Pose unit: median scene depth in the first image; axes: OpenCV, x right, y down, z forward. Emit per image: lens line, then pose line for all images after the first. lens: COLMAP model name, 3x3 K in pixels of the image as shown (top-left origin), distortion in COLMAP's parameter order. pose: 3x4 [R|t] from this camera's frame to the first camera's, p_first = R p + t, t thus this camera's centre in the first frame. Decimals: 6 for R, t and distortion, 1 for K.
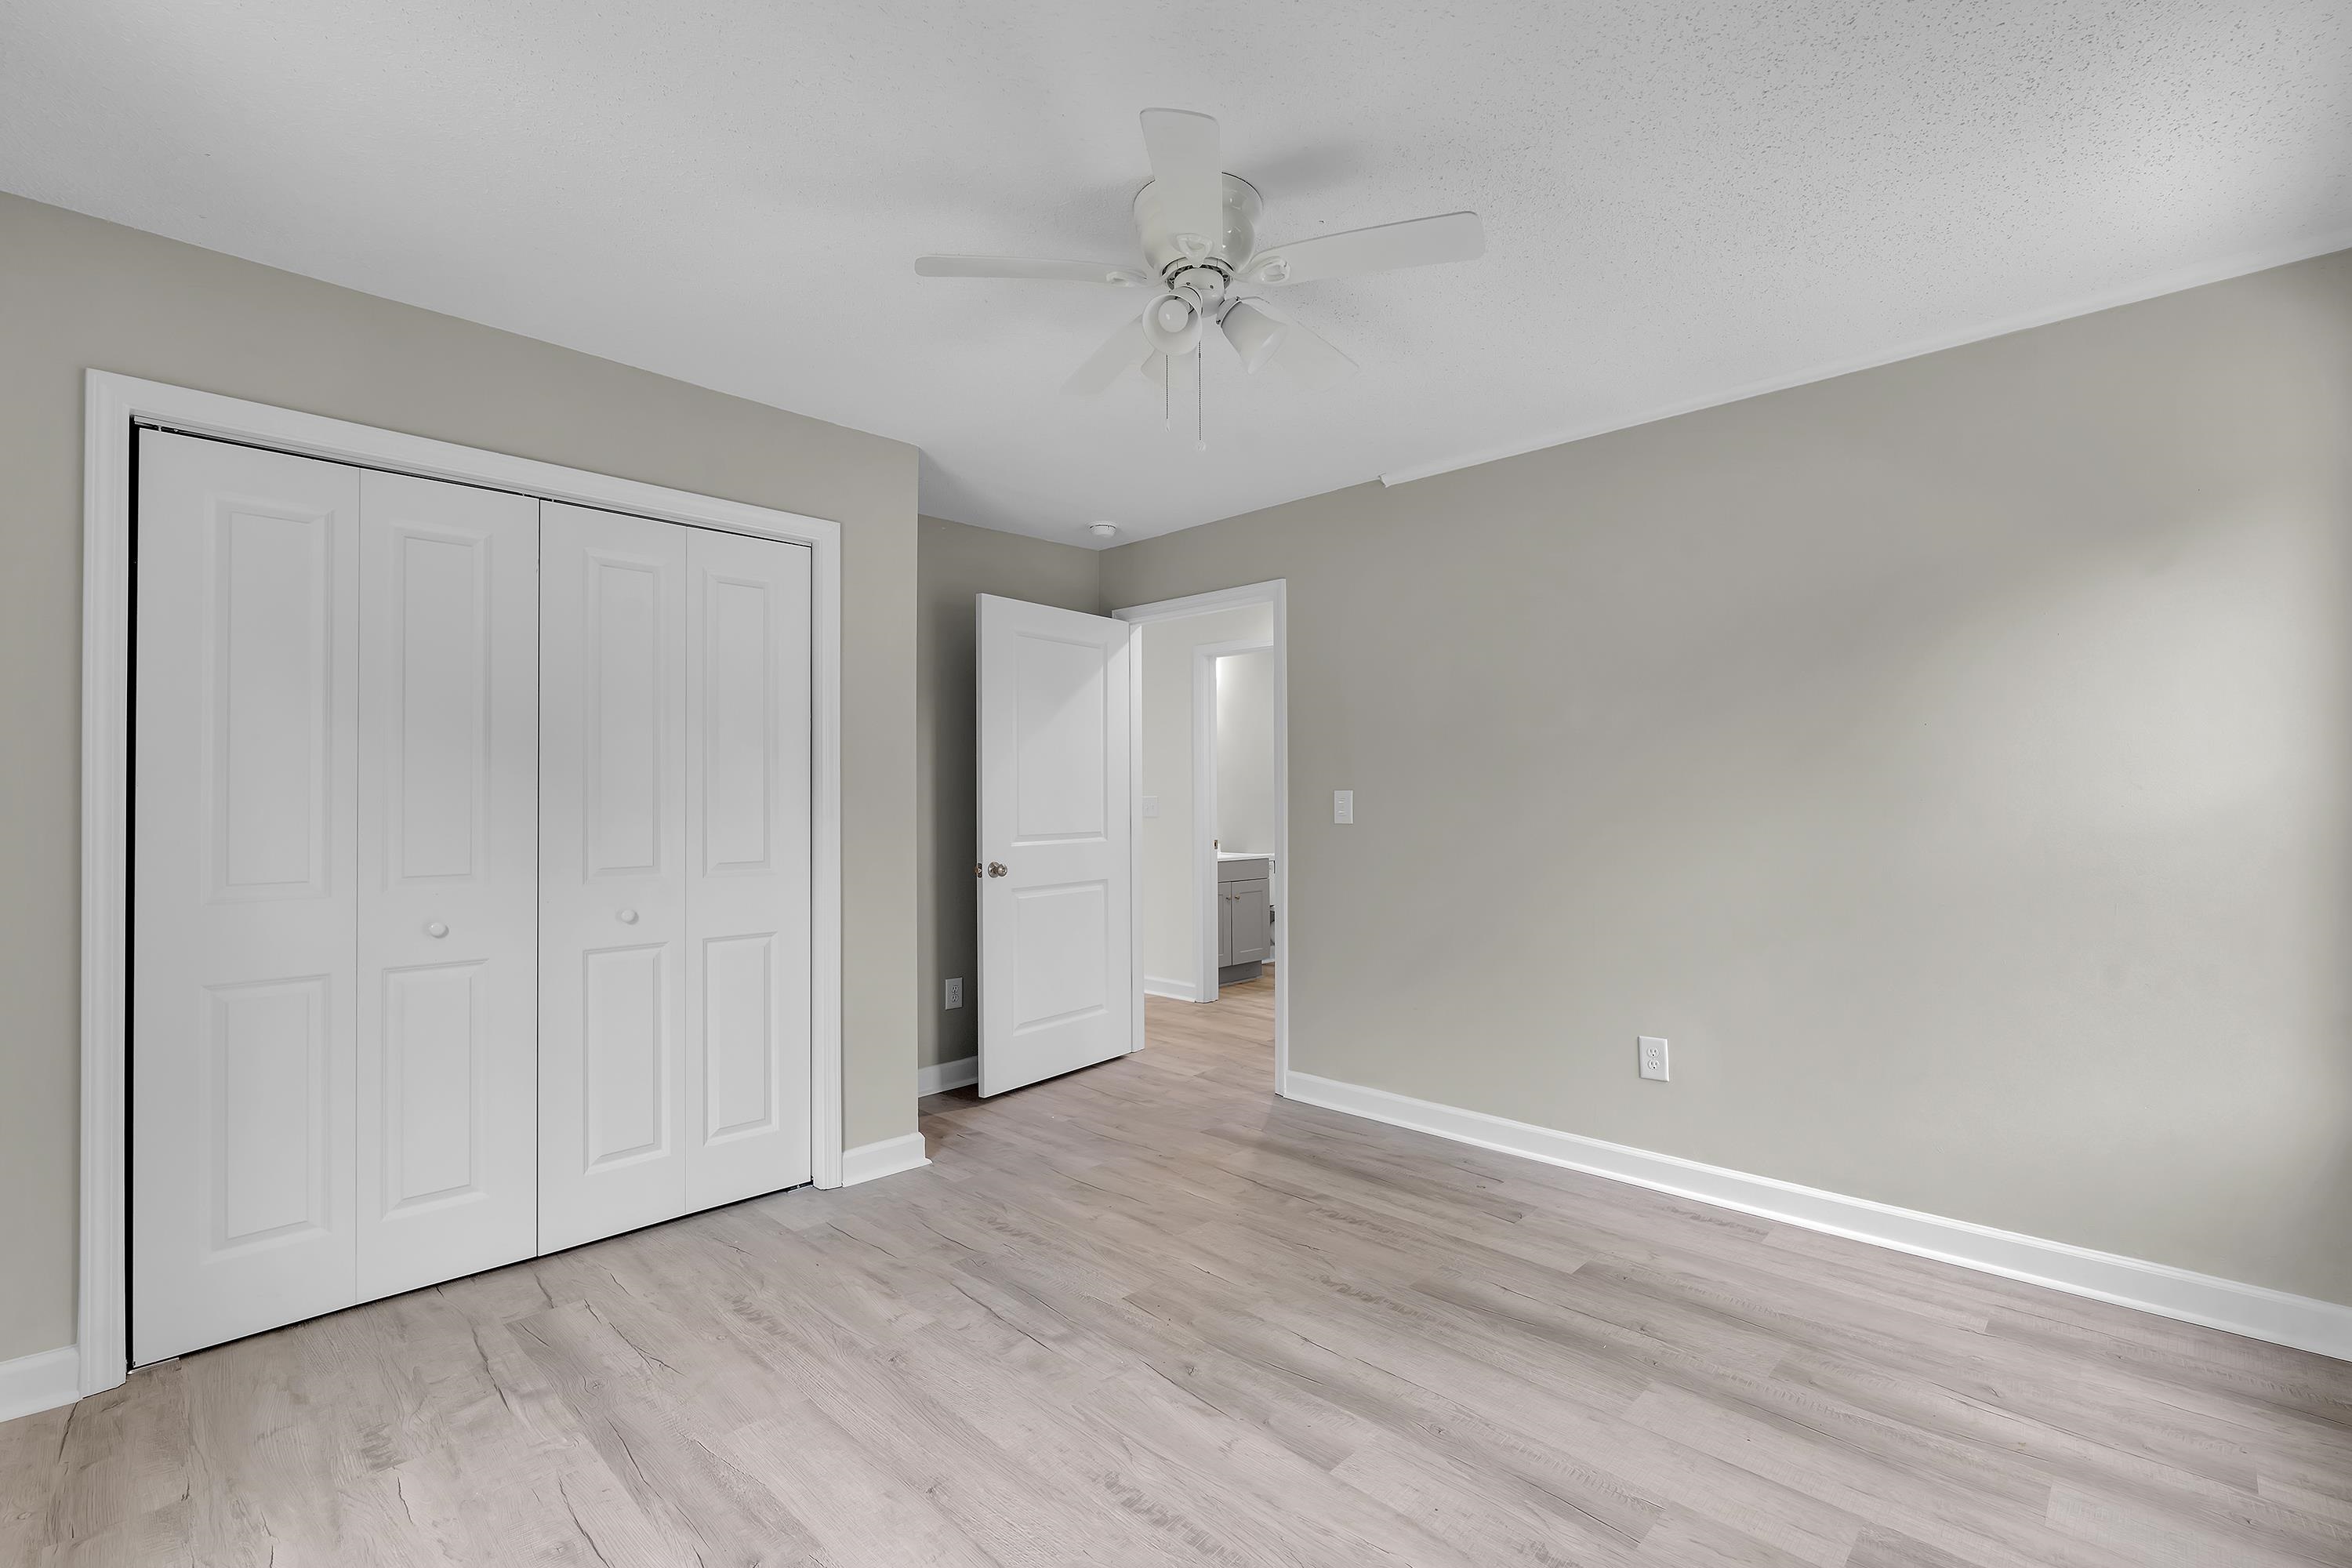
lens RADIAL K [[1023.9, 0, 1175.9], [0, 1023.9, 793.4], [0, 0, 1]] dist [-0.005052, 0.000314]
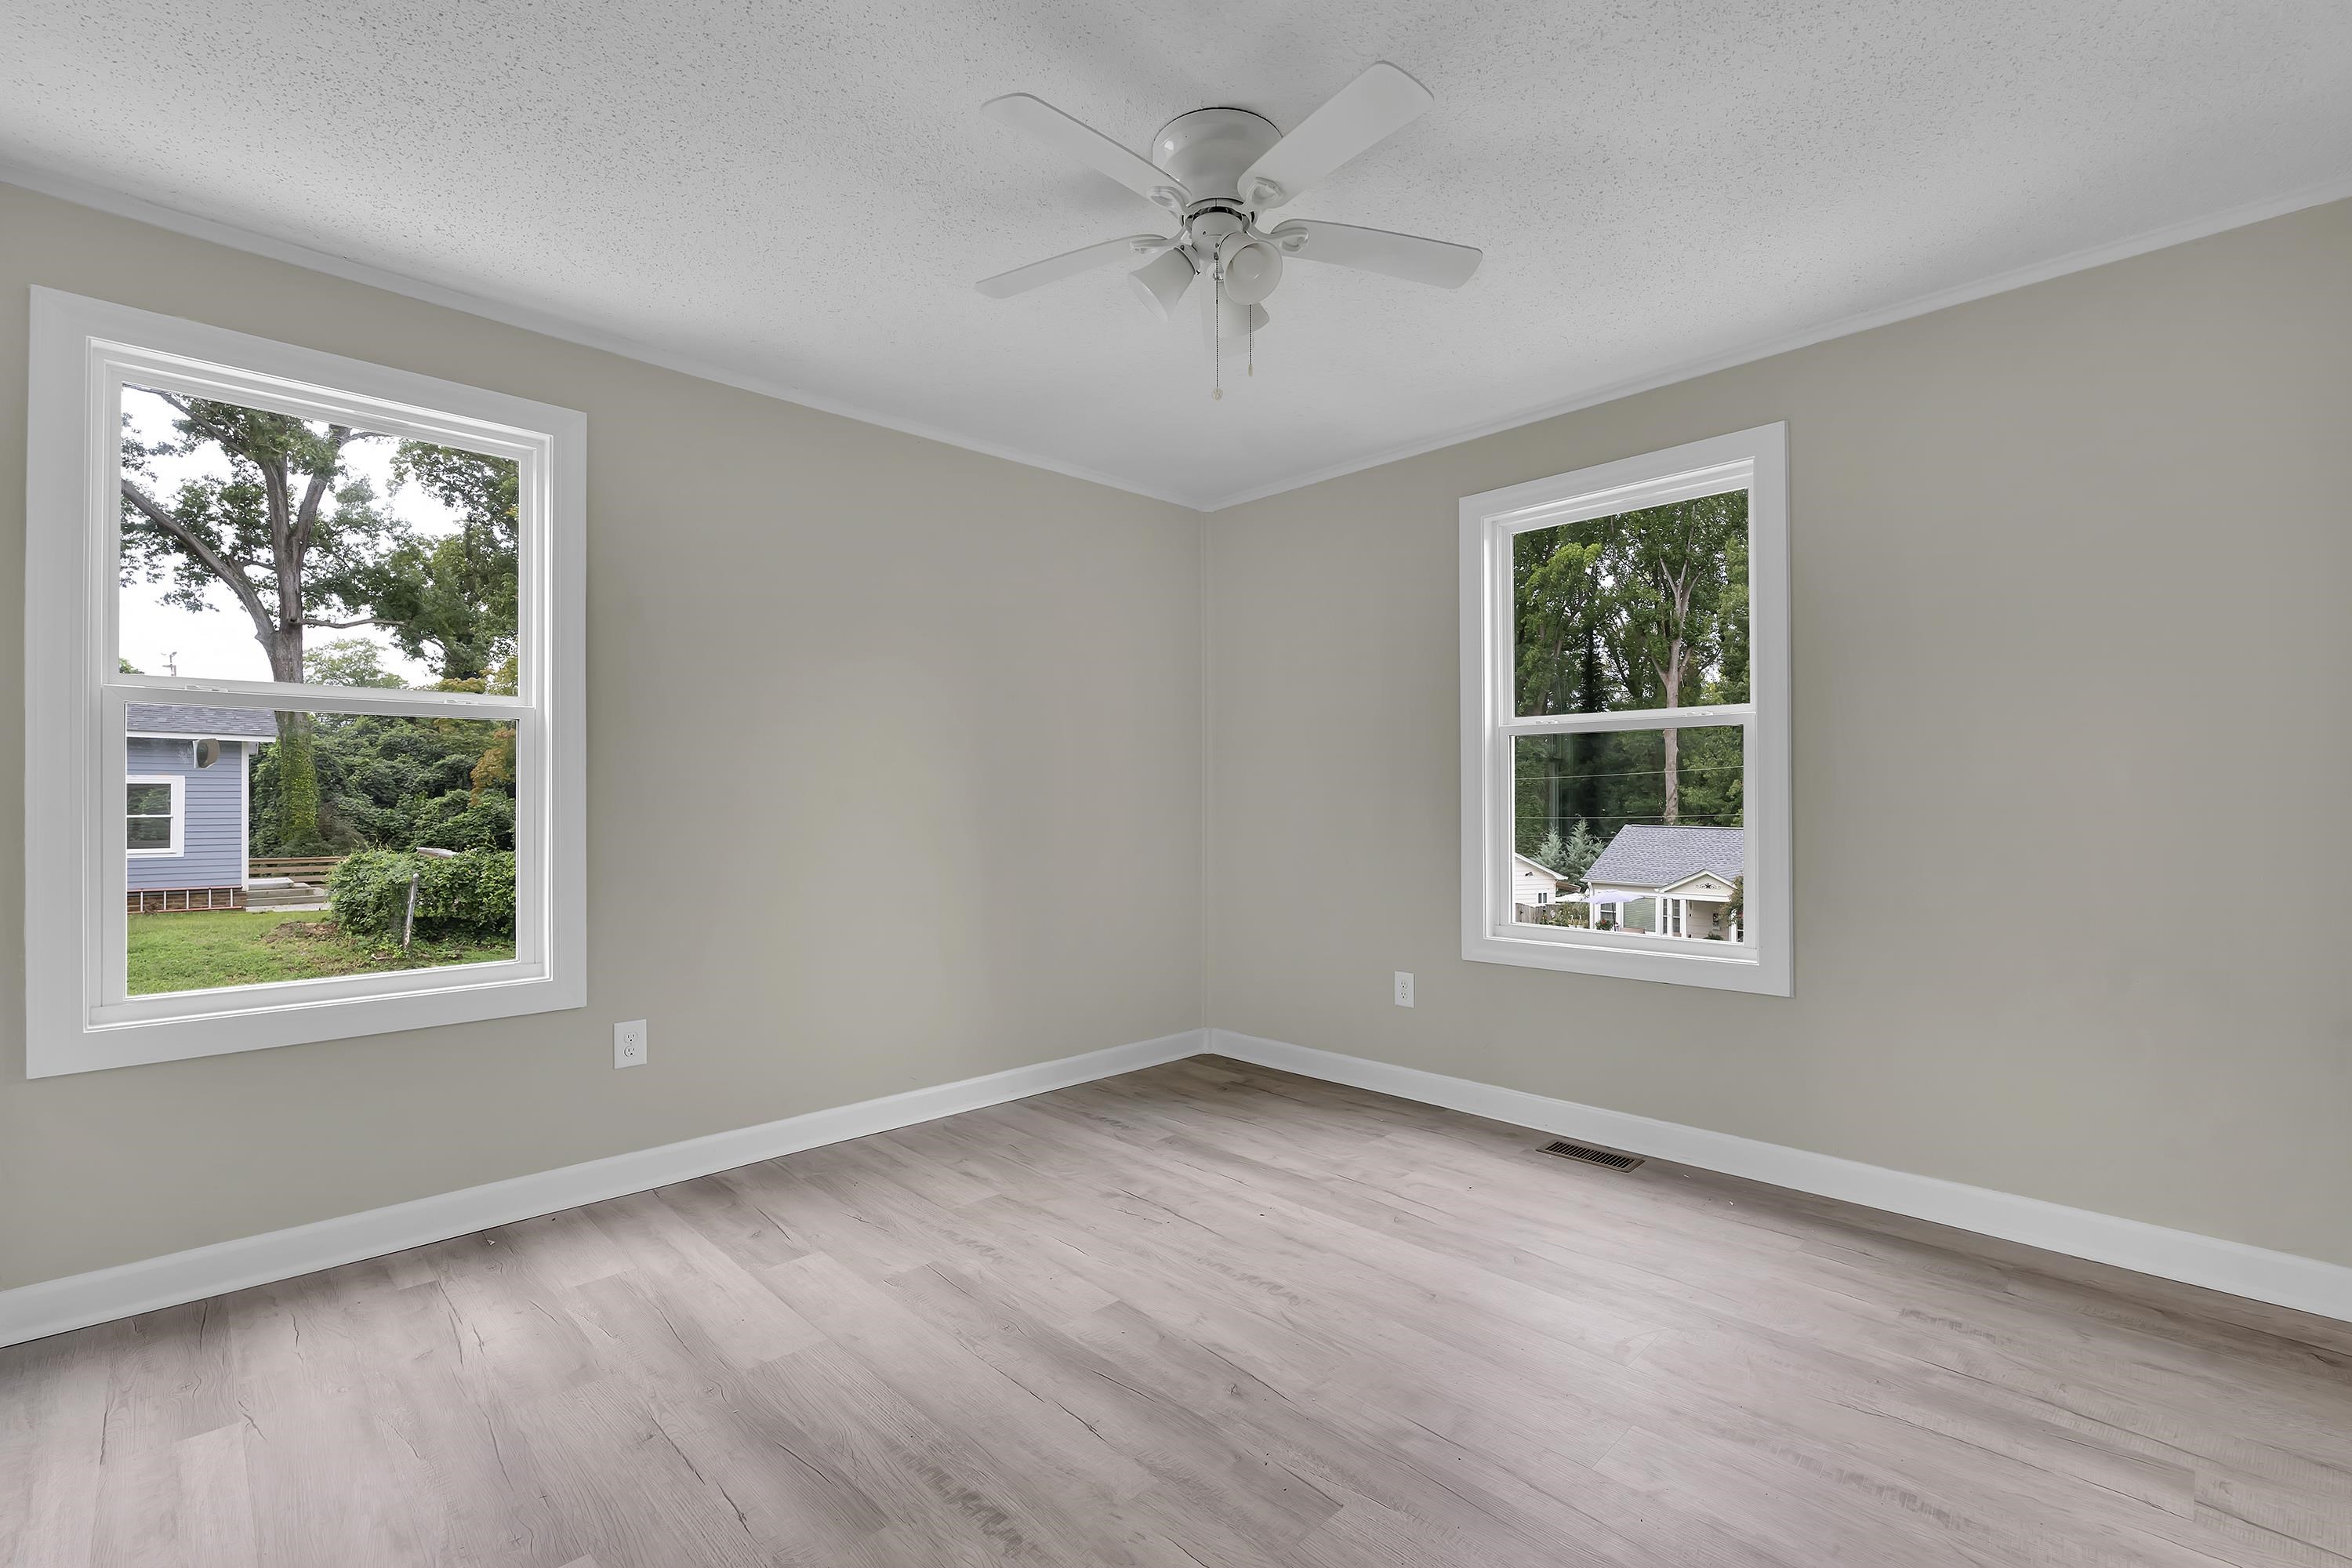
lens RADIAL K [[1023.9, 0, 1181.4], [0, 1023.9, 786.5], [0, 0, 1]] dist [-0.005052, 0.000314]
pose [[-0.999852, 0.006327, 0.016012, 0.042811], [0.006092, 0.999873, -0.014696, 0.050027], [-0.016103, -0.014597, -0.999764, 1.891116]]
